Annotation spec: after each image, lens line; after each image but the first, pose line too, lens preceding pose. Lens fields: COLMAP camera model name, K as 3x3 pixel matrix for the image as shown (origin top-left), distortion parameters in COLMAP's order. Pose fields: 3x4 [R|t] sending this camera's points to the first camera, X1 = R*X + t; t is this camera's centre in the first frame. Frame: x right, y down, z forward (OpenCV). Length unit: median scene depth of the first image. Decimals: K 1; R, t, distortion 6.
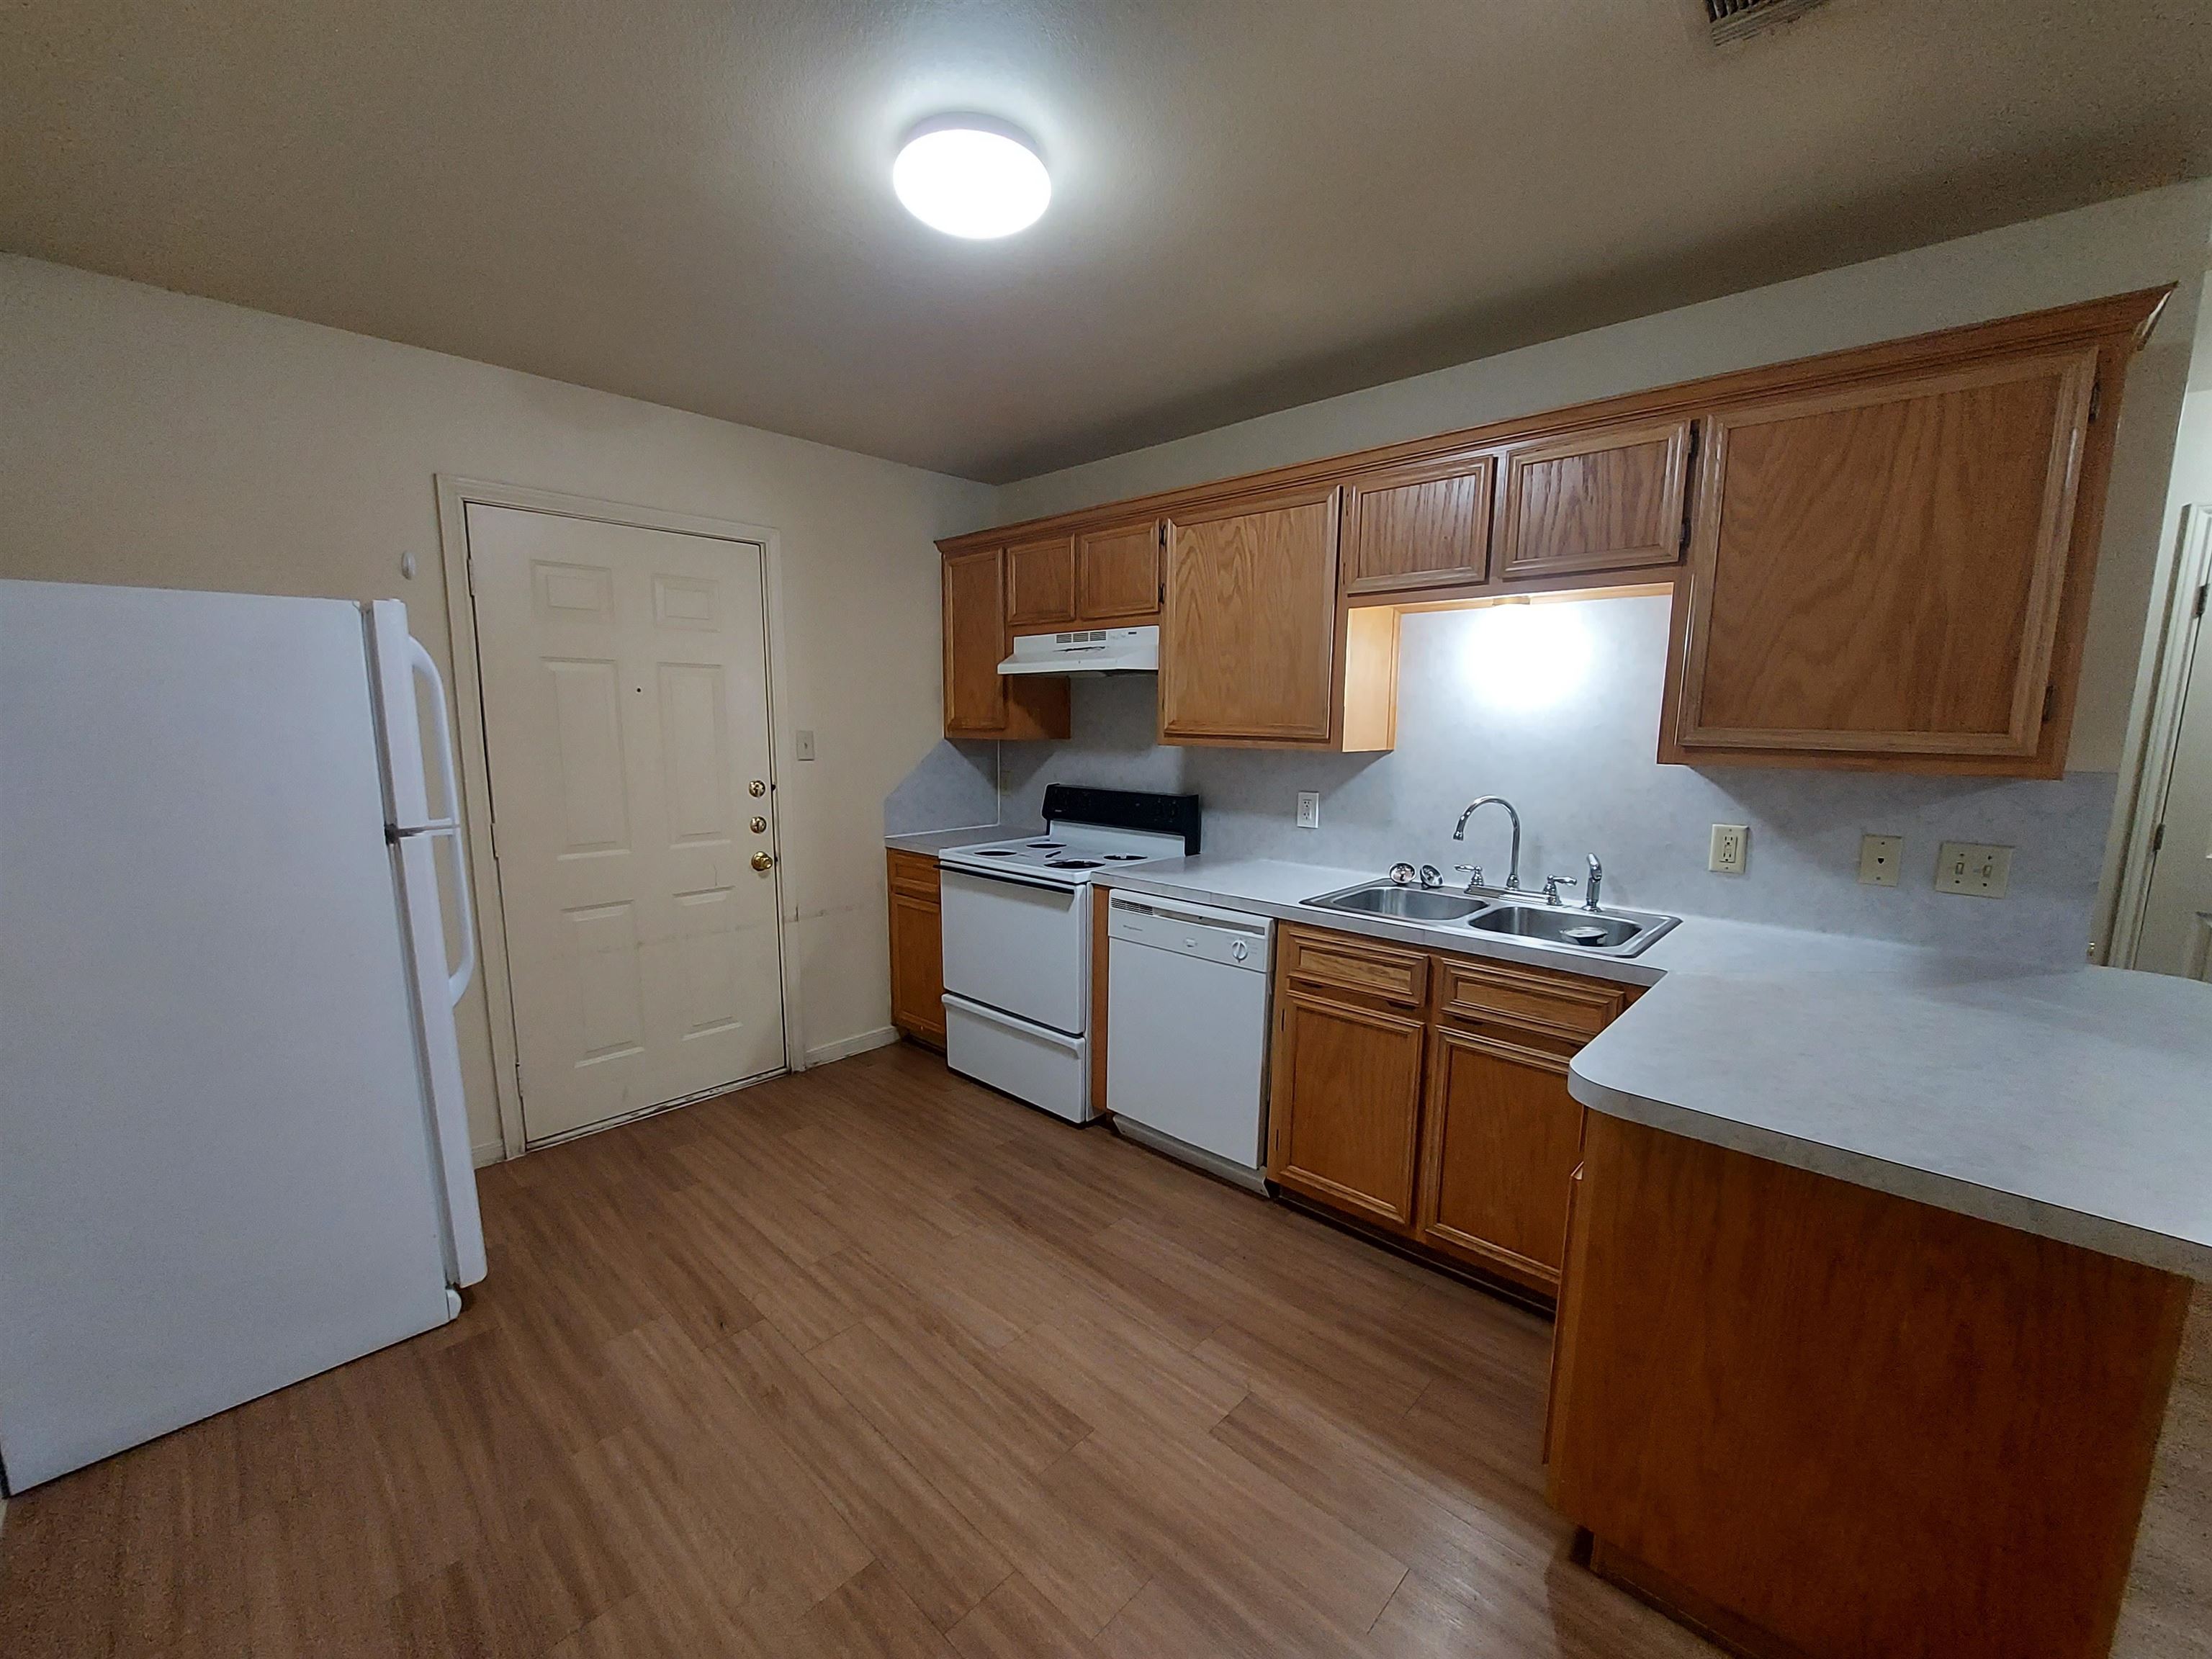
lens RADIAL K [[897.5, 0, 1100.8], [0, 897.5, 842.2], [0, 0, 1]] dist [-0.016997, 0.000111]
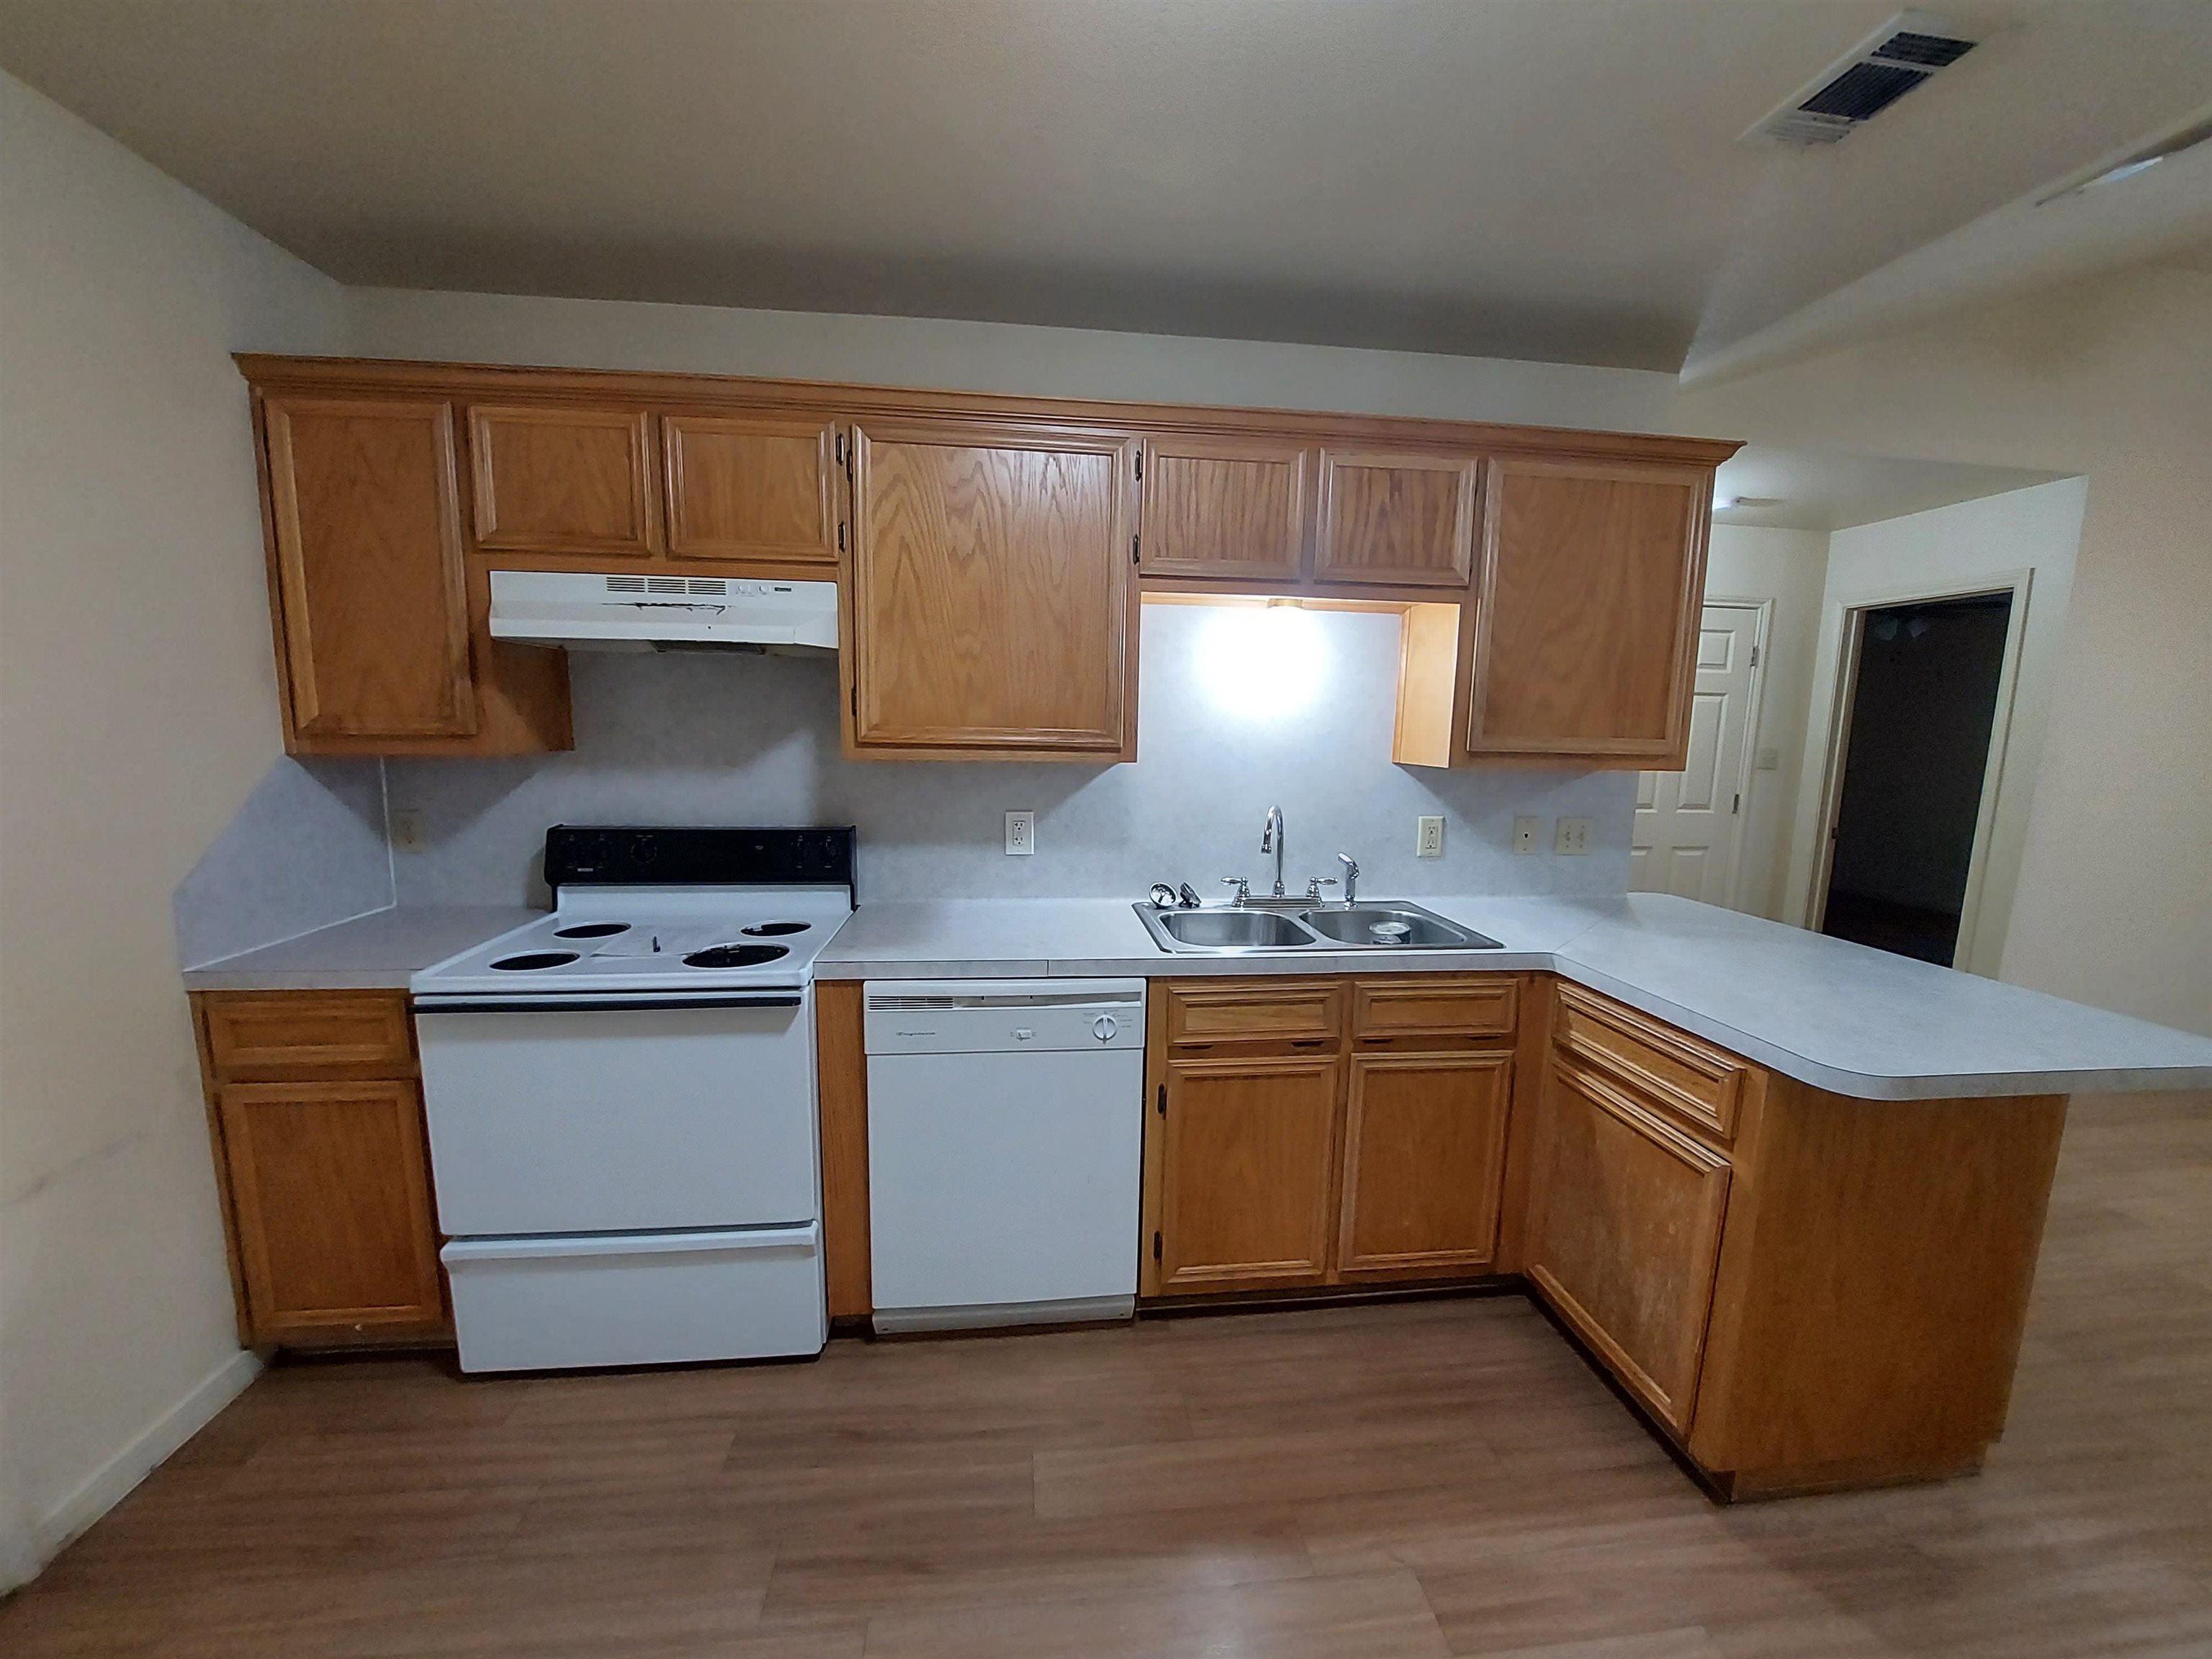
lens RADIAL K [[897.5, 0, 1107.1], [0, 897.5, 841.9], [0, 0, 1]] dist [-0.016997, 0.000111]
pose [[0.636241, -0.100754, 0.764883, -0.365491], [0.092579, 0.994242, 0.053958, -0.068965], [-0.765916, 0.036481, 0.641905, 0.444199]]
